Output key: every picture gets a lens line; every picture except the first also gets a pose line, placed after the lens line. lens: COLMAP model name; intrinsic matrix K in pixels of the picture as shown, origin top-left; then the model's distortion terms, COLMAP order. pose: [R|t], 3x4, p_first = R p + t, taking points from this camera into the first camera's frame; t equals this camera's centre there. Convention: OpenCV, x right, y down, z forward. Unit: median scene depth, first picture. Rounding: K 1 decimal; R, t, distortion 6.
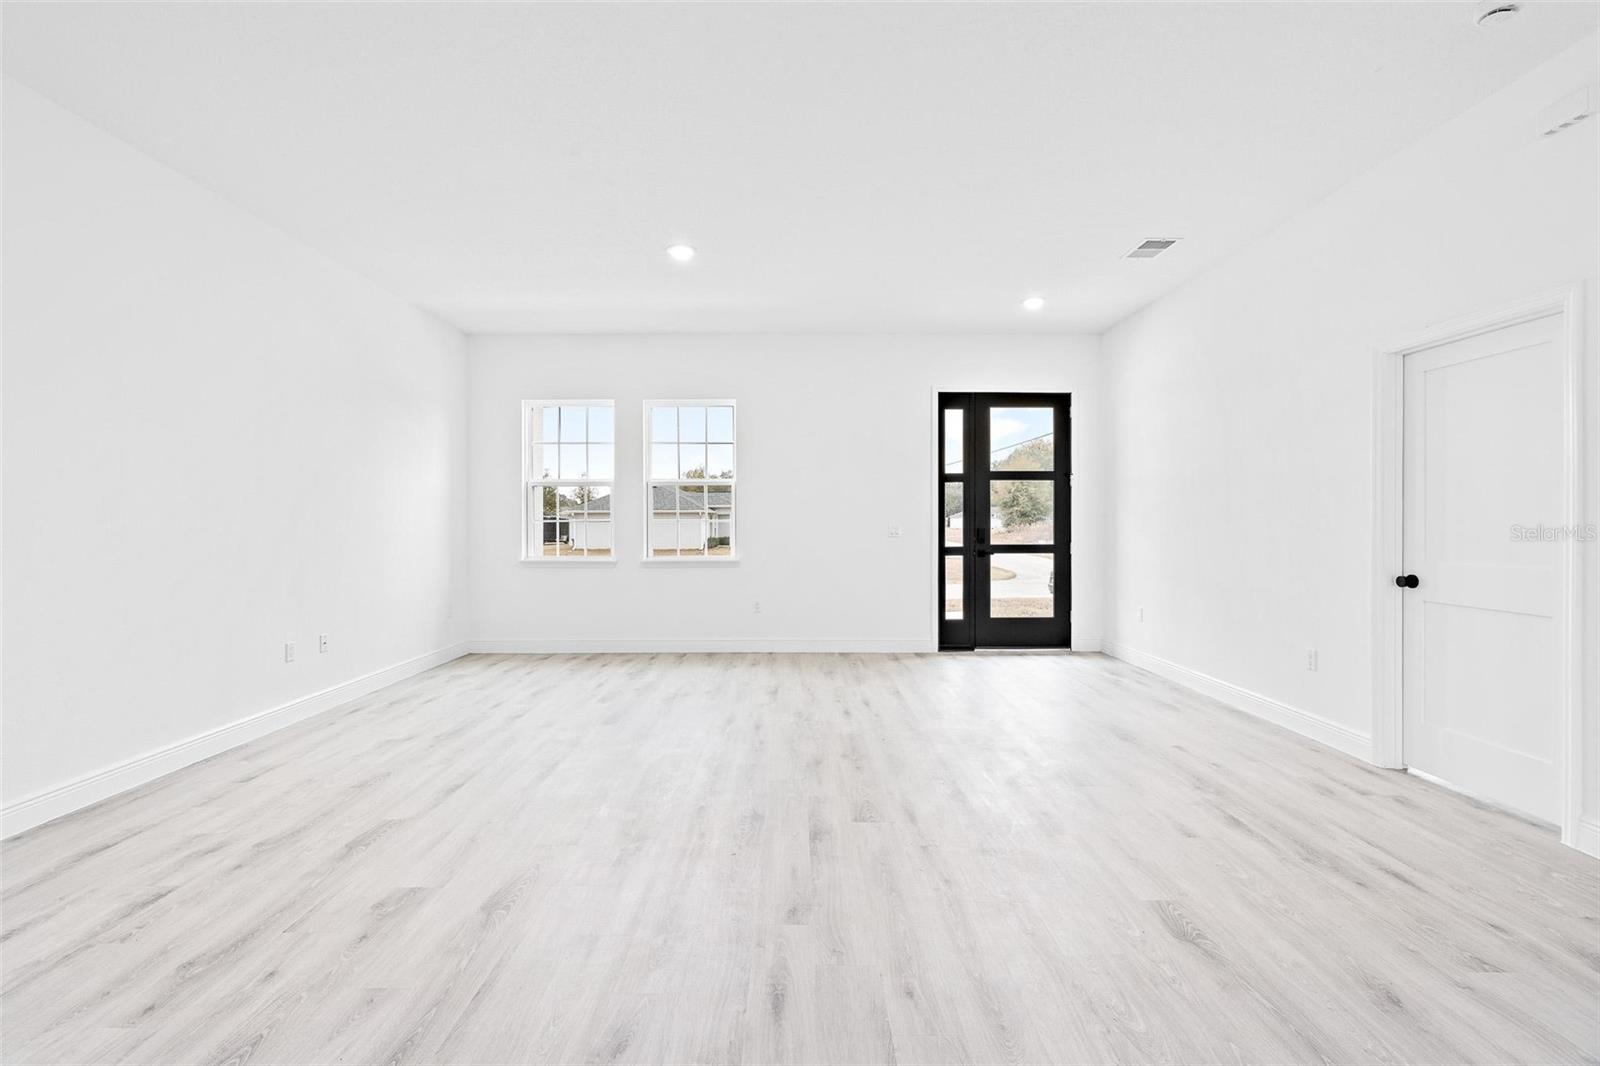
lens RADIAL K [[711.5, 0, 798.9], [0, 711.5, 530.8], [0, 0, 1]] dist [-0.003444, -0.000197]
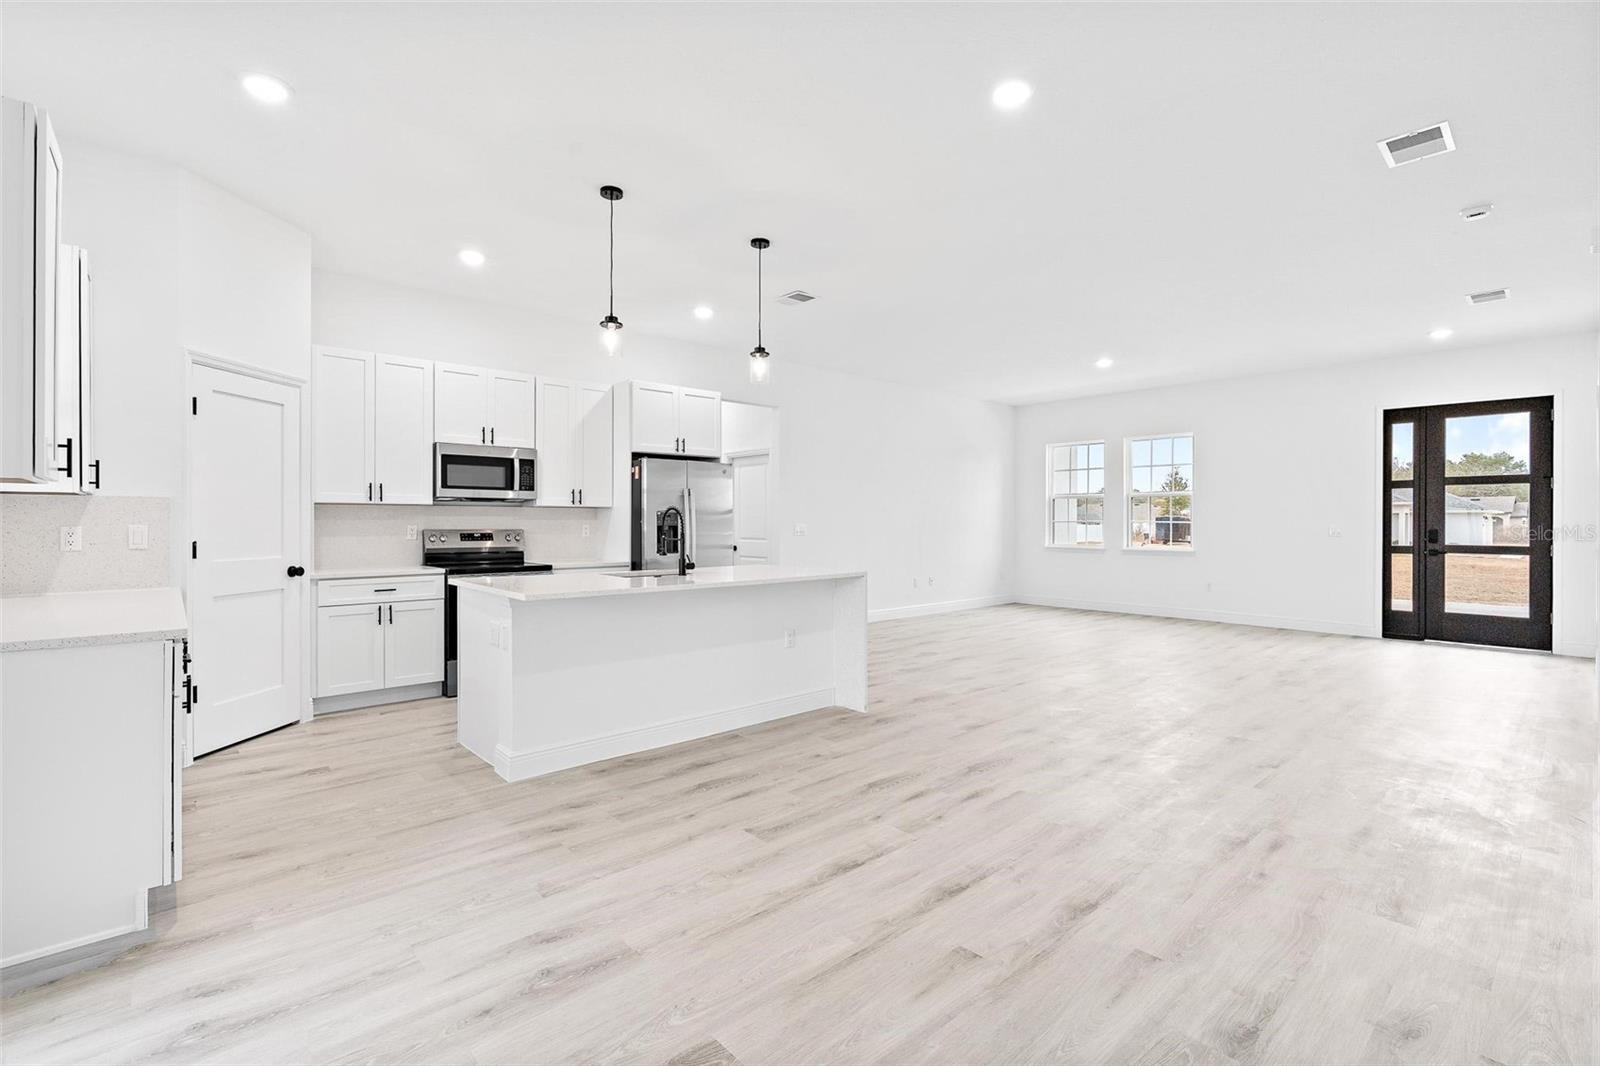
lens RADIAL K [[715.8, 0, 795.5], [0, 715.8, 526.0], [0, 0, 1]] dist [-0.004822, 0.000940]
pose [[0.660488, 0.007654, -0.750797, 0.452888], [-0.012424, 0.999923, -0.000736, 0.004151], [0.750734, 0.009814, 0.660532, -0.482320]]
